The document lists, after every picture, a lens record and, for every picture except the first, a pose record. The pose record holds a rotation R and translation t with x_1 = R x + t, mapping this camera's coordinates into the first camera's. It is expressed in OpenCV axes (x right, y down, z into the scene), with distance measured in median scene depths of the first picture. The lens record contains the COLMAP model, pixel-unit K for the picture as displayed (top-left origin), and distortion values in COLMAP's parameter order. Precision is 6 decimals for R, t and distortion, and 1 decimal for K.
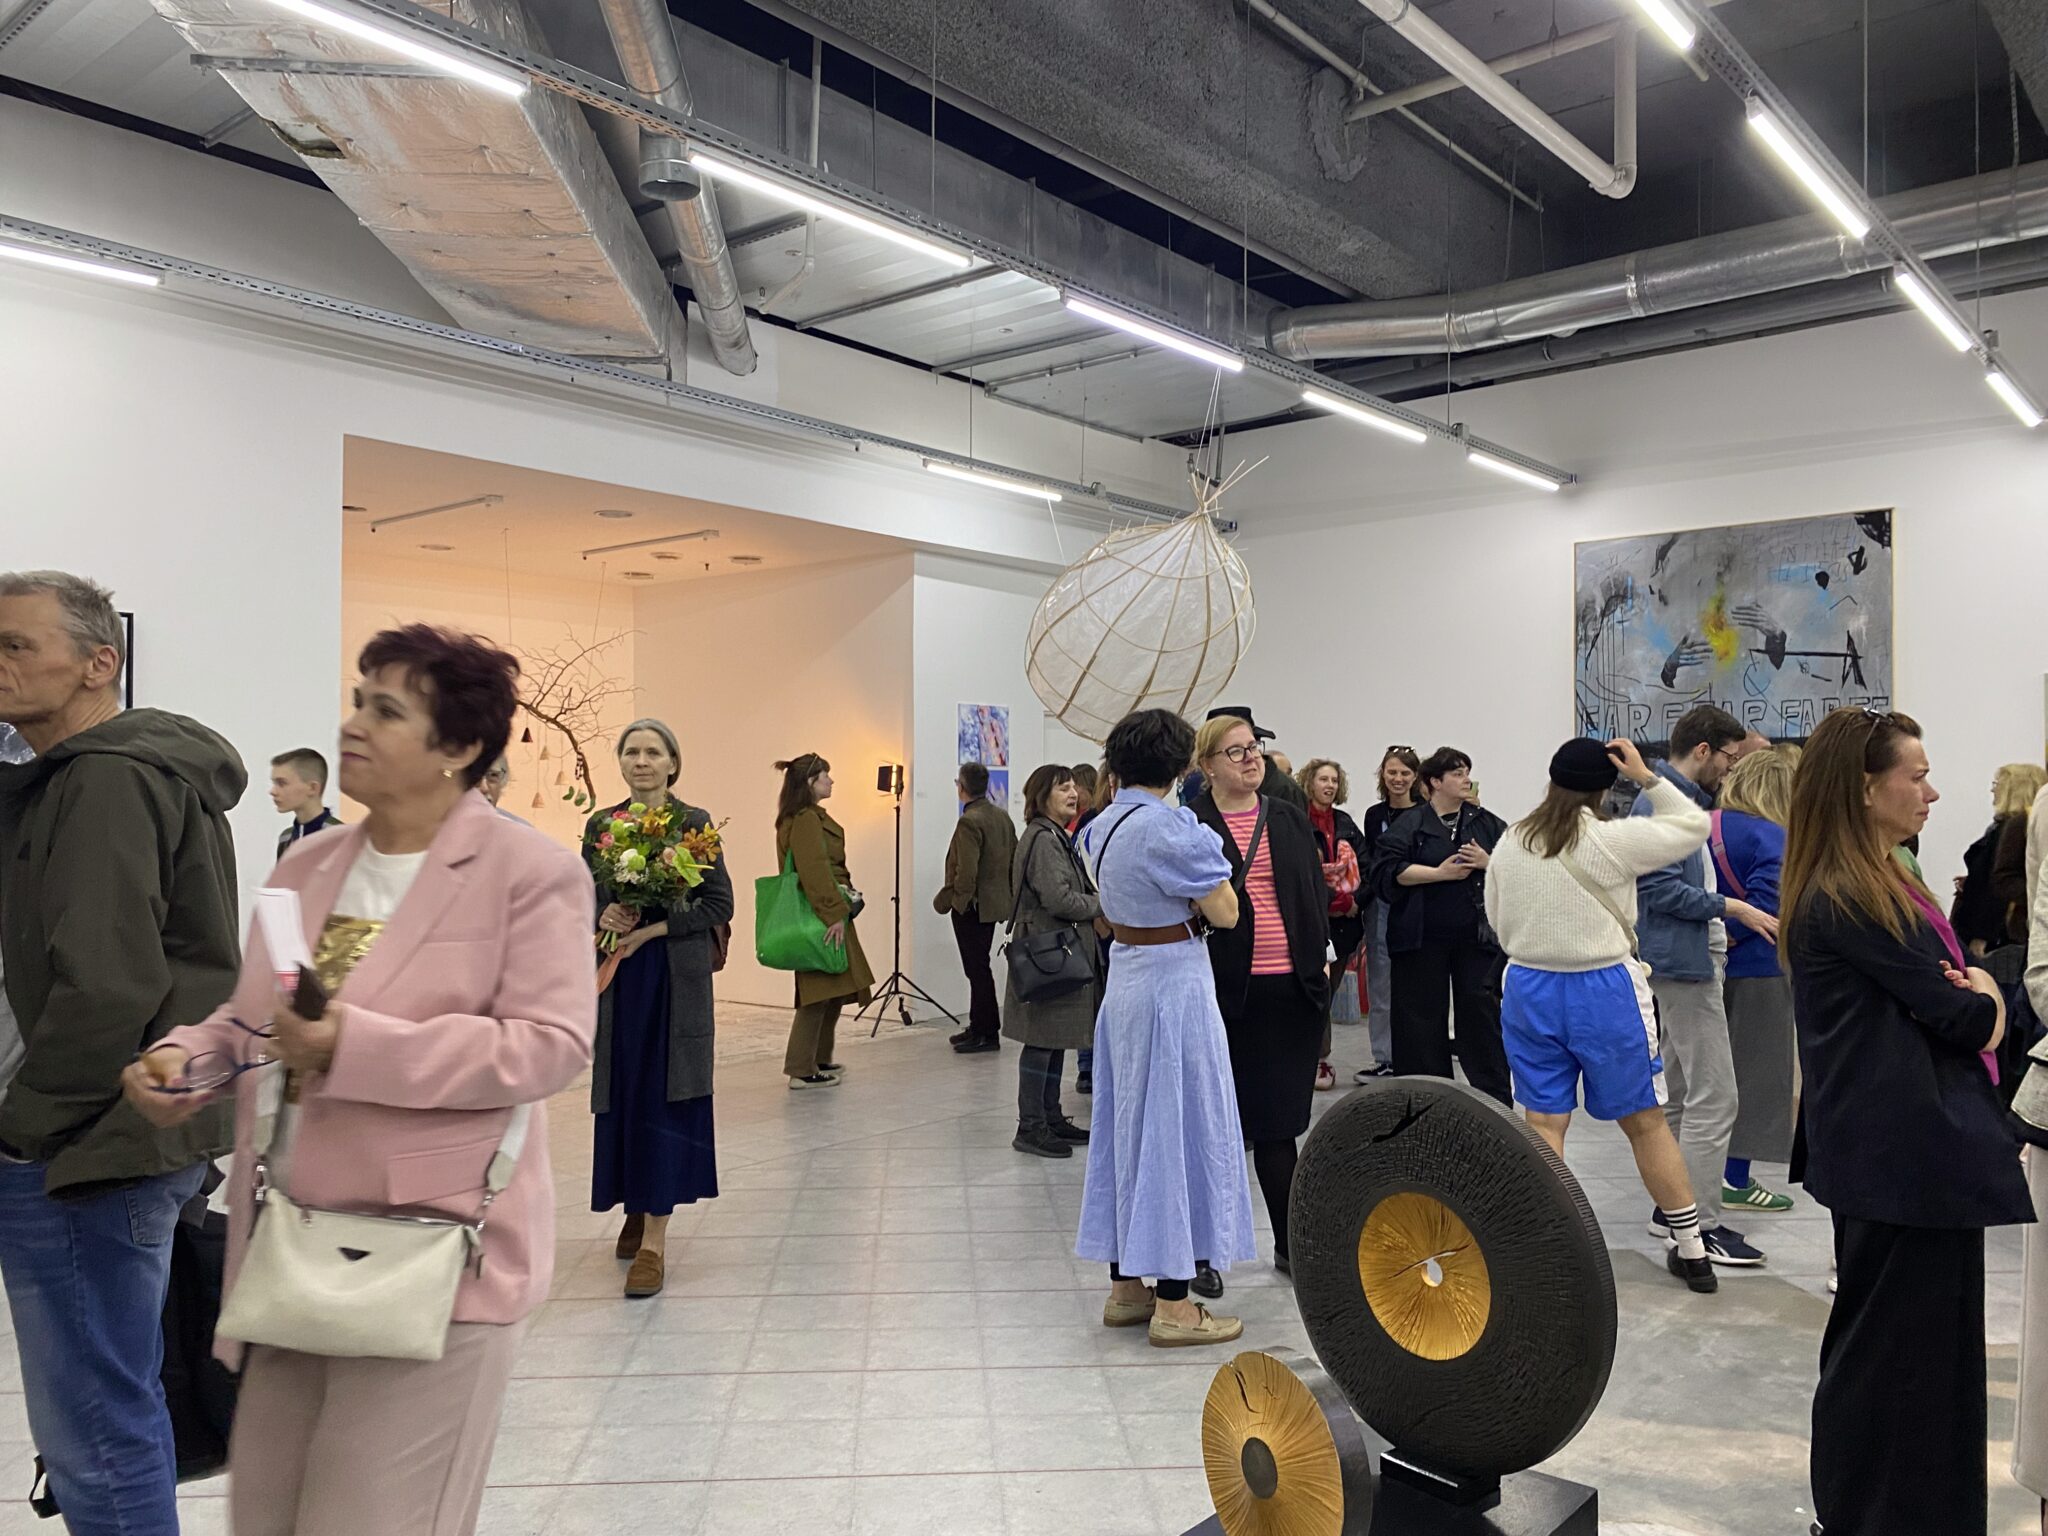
lens RADIAL K [[1554.0, 0, 1027.5], [0, 1554.0, 786.0], [0, 0, 1]] dist [0.010388, -0.005596]
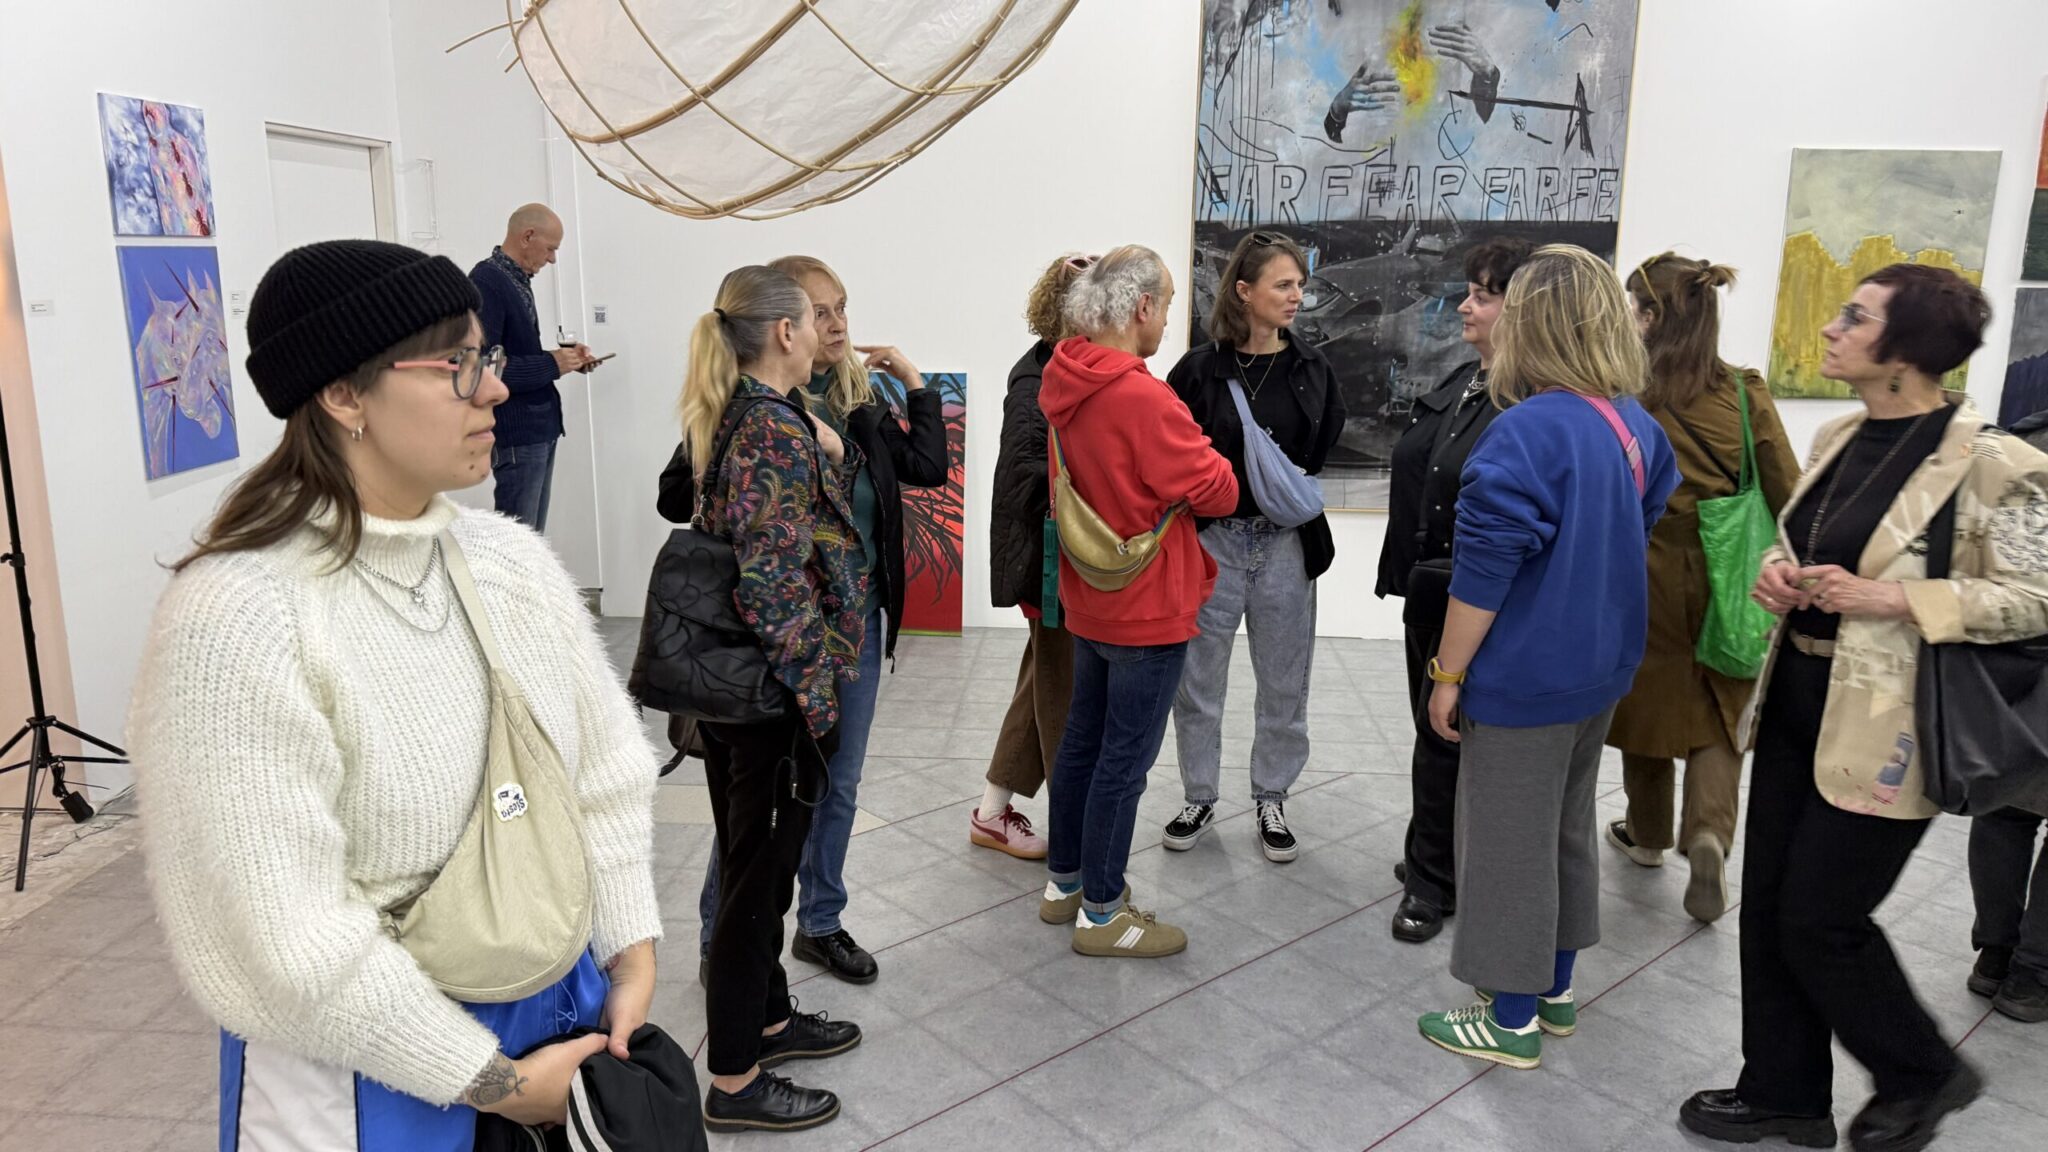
lens RADIAL K [[1423.7, 0, 1019.9], [0, 1423.7, 584.8], [0, 0, 1]] dist [0.038070, -0.042241]
pose [[0.789081, -0.133032, 0.599711, -0.113143], [-0.013795, 0.972185, 0.233808, -0.018335], [-0.614134, -0.192766, 0.765298, 0.566456]]
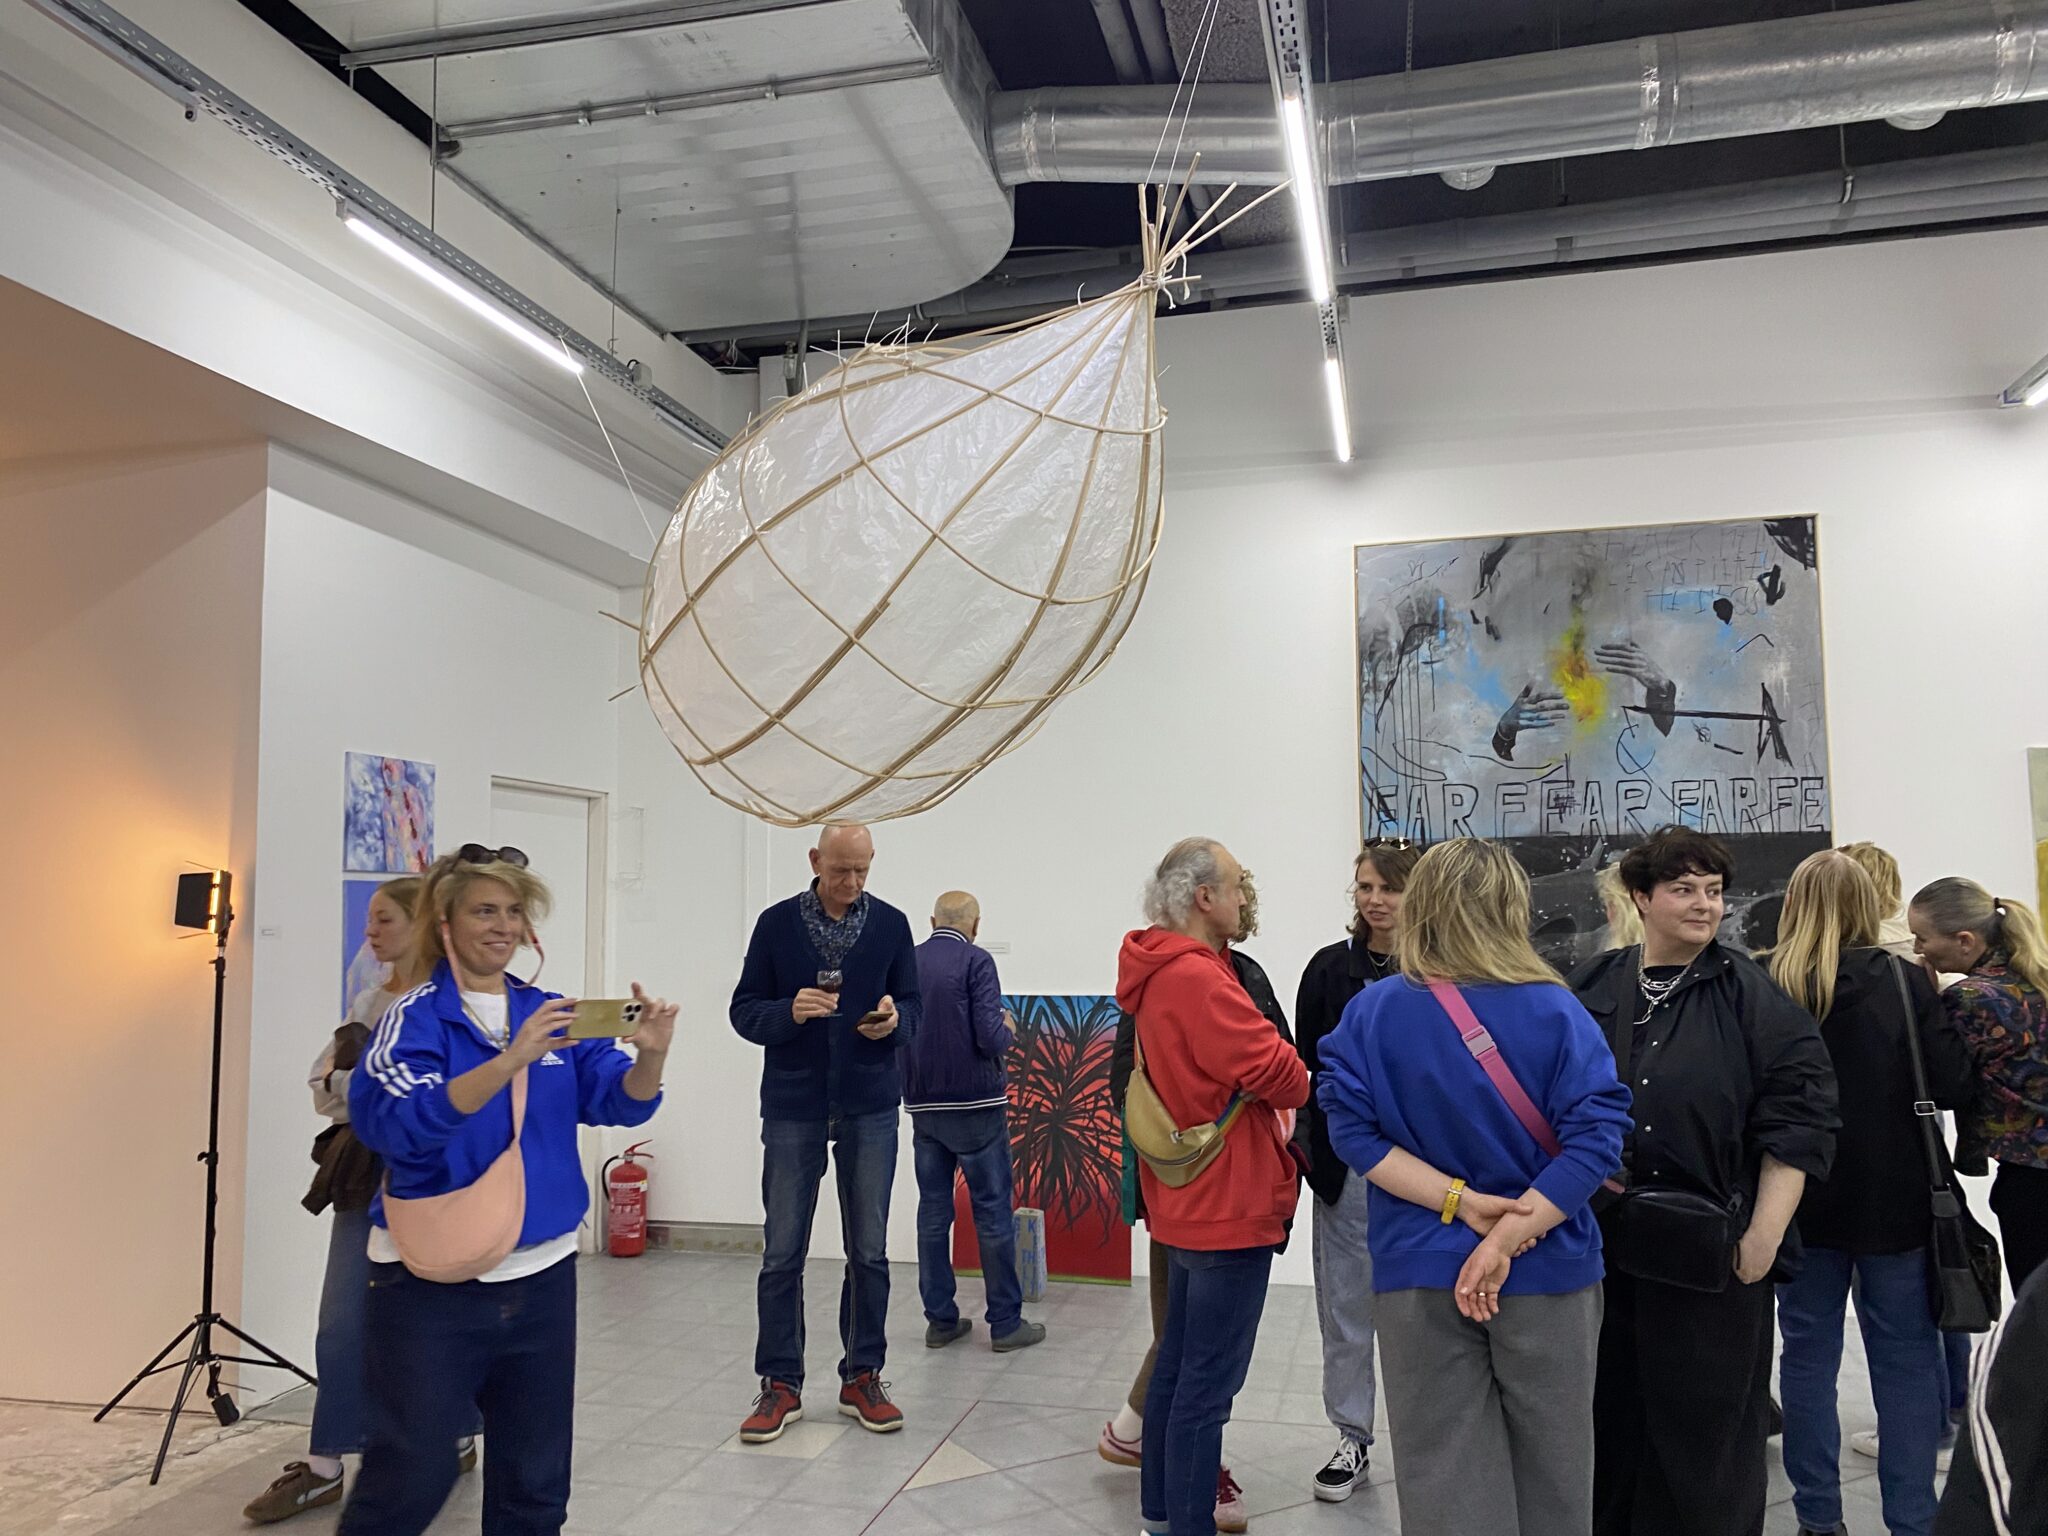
lens RADIAL K [[1554.0, 0, 996.3], [0, 1554.0, 790.1], [0, 0, 1]] dist [0.010388, -0.005596]
pose [[0.894223, 0.026416, 0.446842, -0.092325], [0.005542, 0.997527, -0.070061, -0.003574], [-0.447588, 0.065127, 0.891865, 0.502009]]
